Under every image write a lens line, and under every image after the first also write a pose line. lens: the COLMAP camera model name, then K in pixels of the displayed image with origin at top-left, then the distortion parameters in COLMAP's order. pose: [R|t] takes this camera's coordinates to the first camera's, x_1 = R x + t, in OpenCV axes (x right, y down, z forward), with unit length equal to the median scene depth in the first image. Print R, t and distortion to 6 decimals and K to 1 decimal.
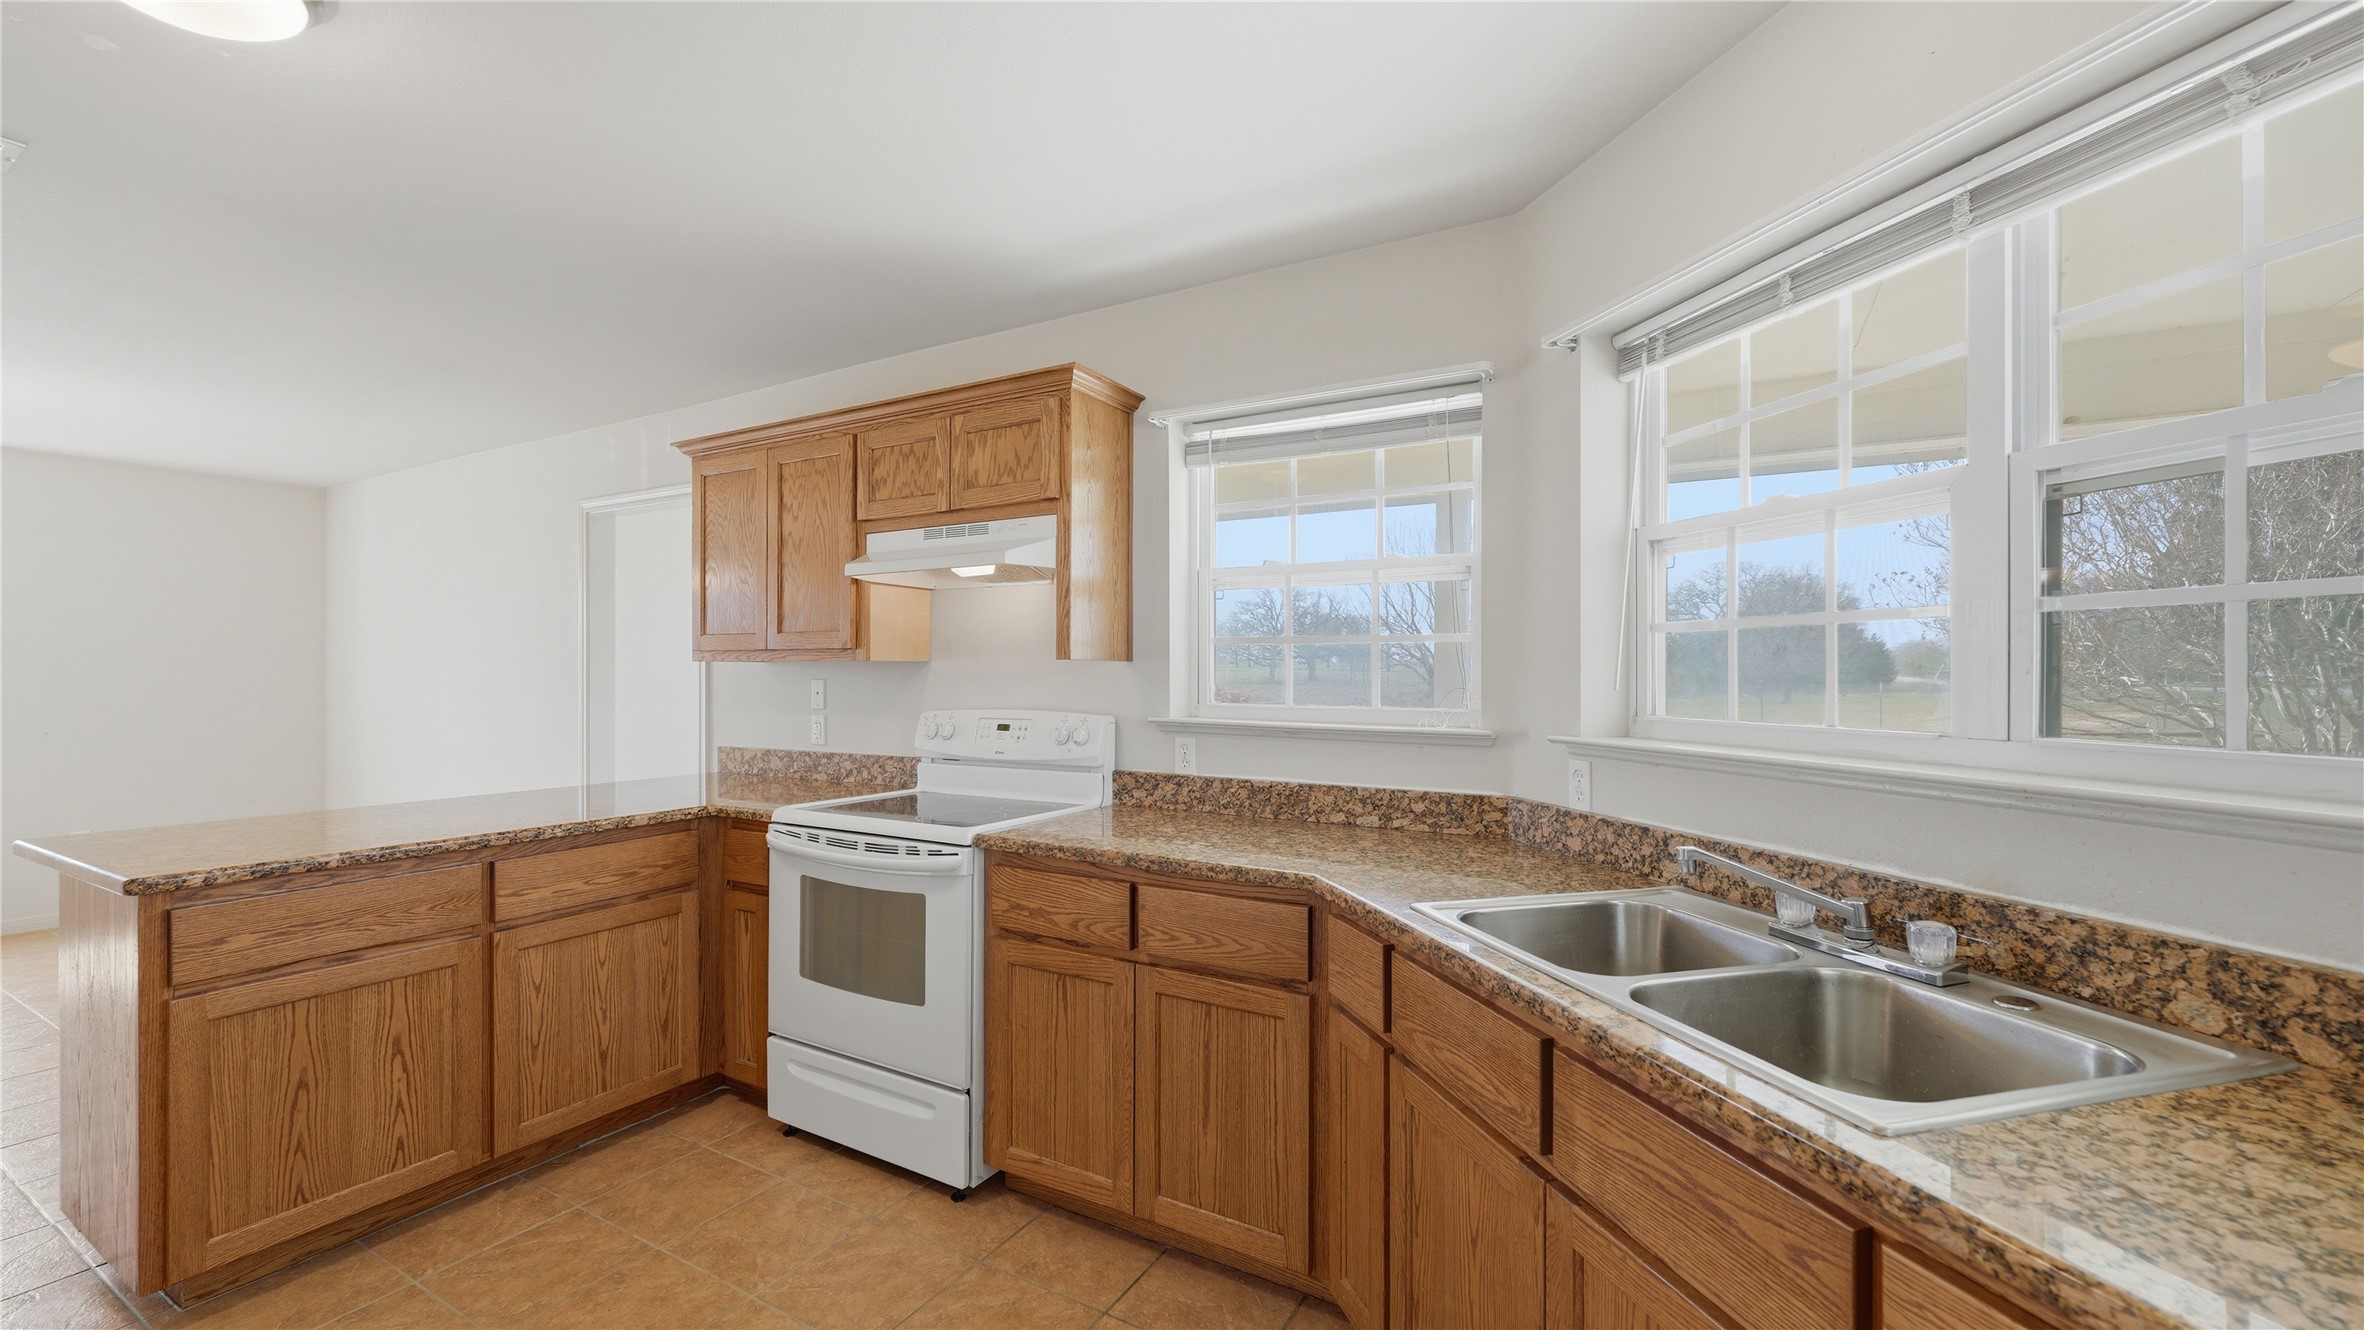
lens RADIAL K [[961.3, 0, 1182.0], [0, 961.3, 665.0], [0, 0, 1]] dist [-0.003434, 0.000076]
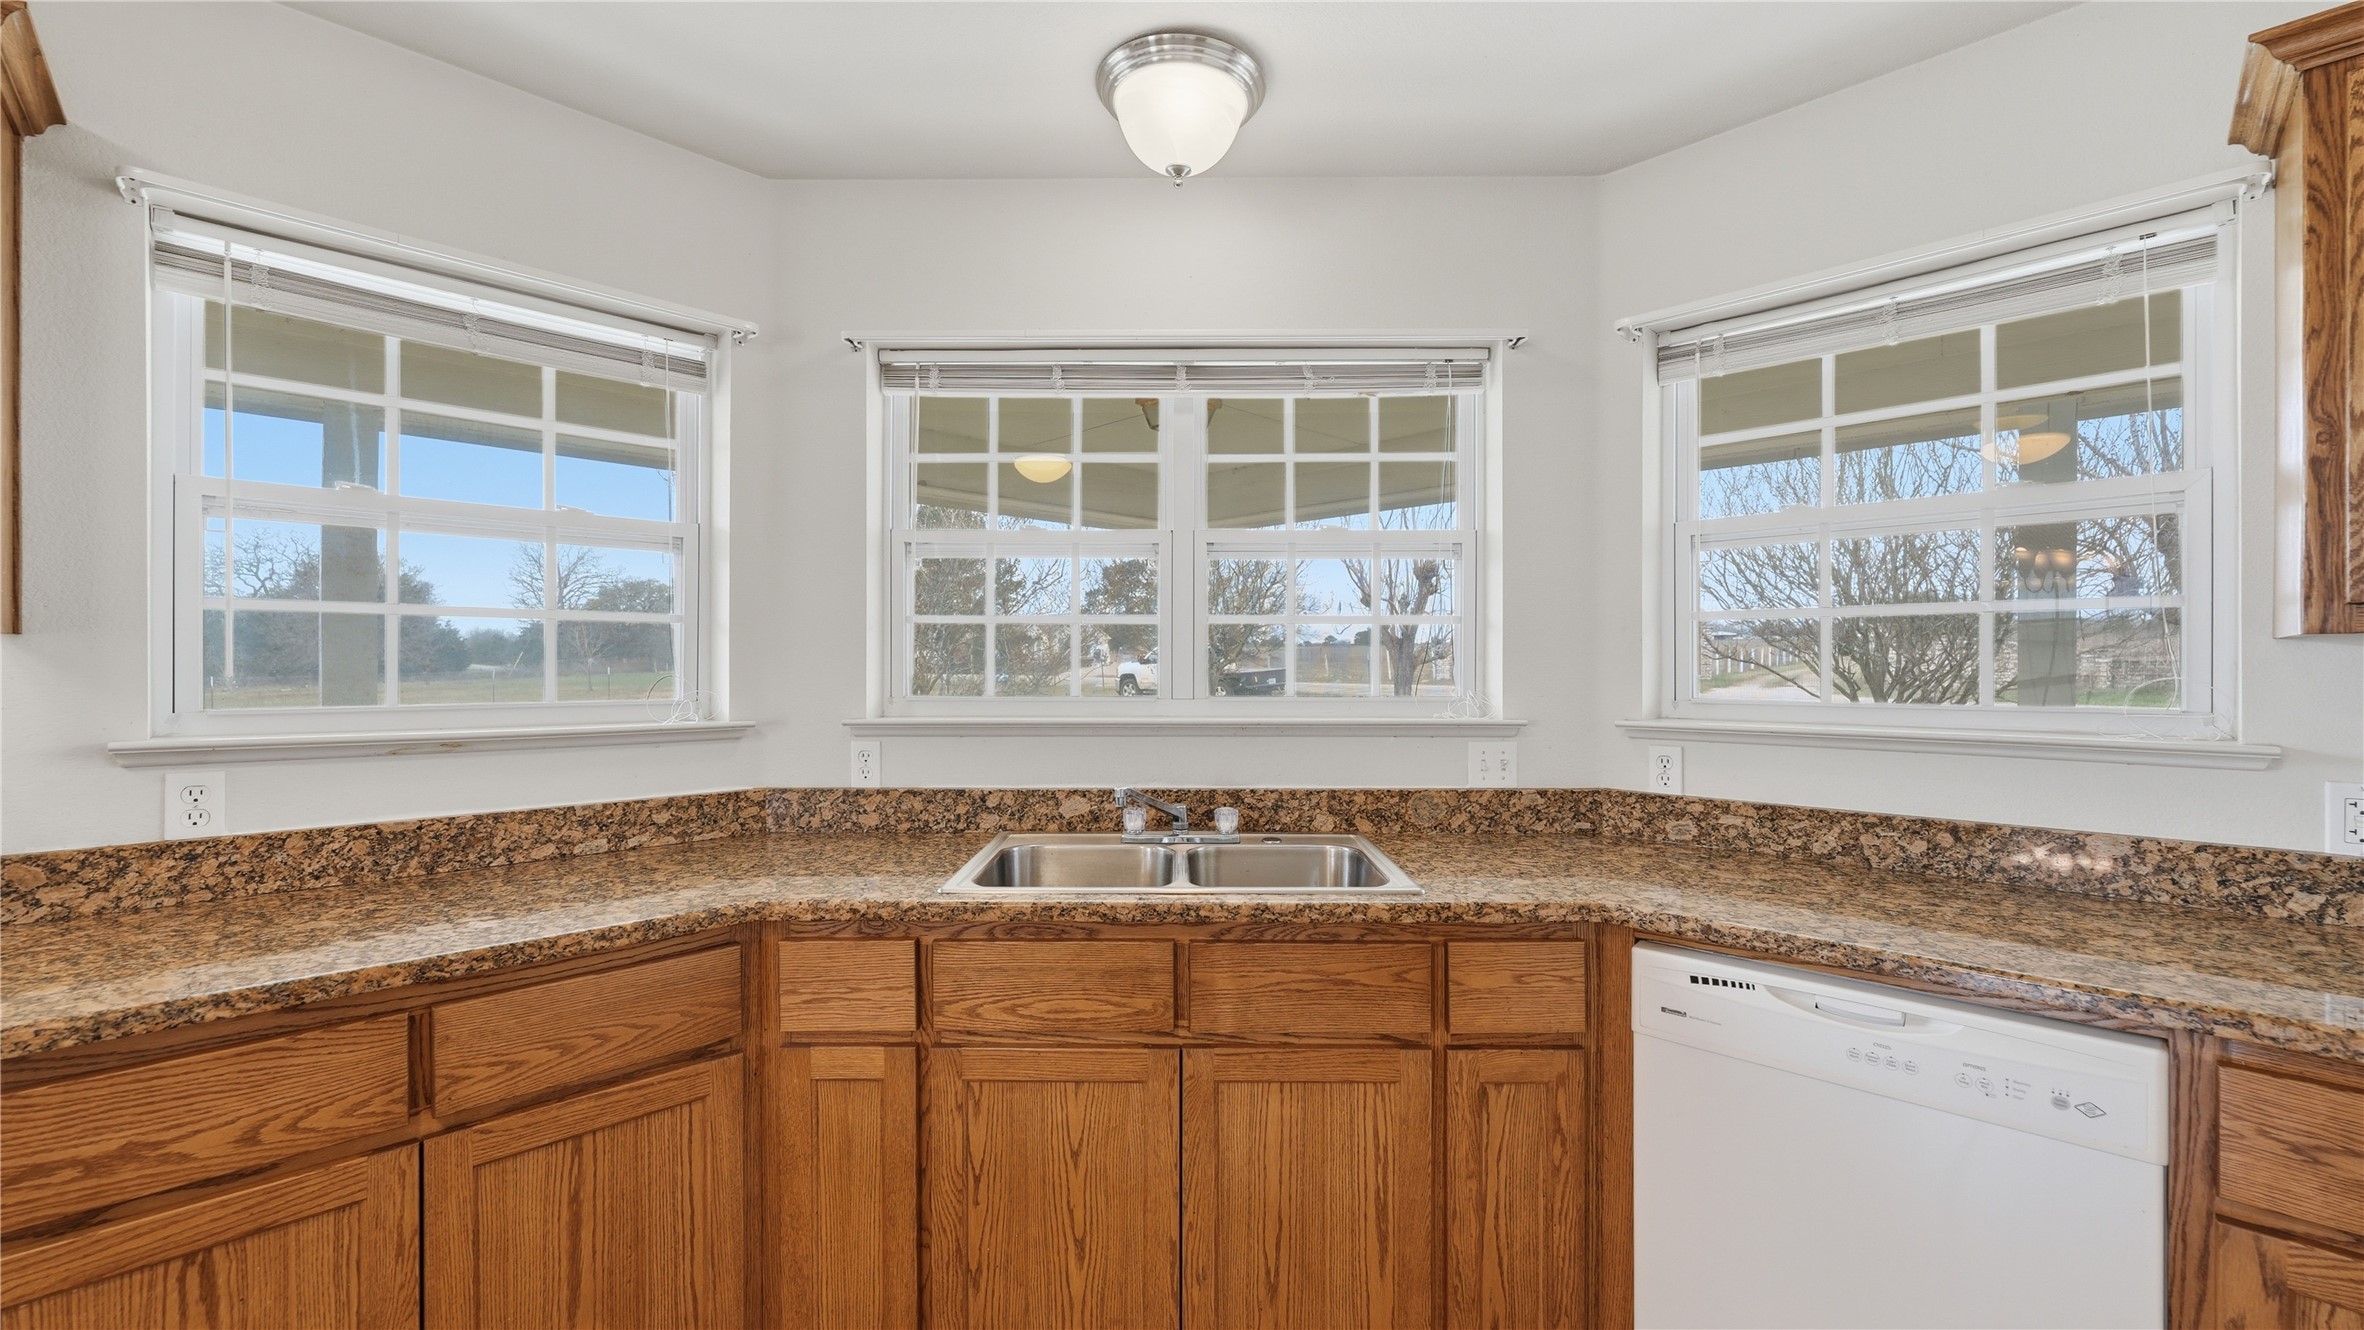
lens RADIAL K [[938.2, 0, 1182.0], [0, 938.2, 665.0], [0, 0, 1]] dist [0.000184, 0.000316]
pose [[0.255429, -0.004080, 0.966819, -0.486523], [-0.008180, 0.999946, 0.006381, 0.005425], [-0.966793, -0.009538, 0.255382, 0.387764]]
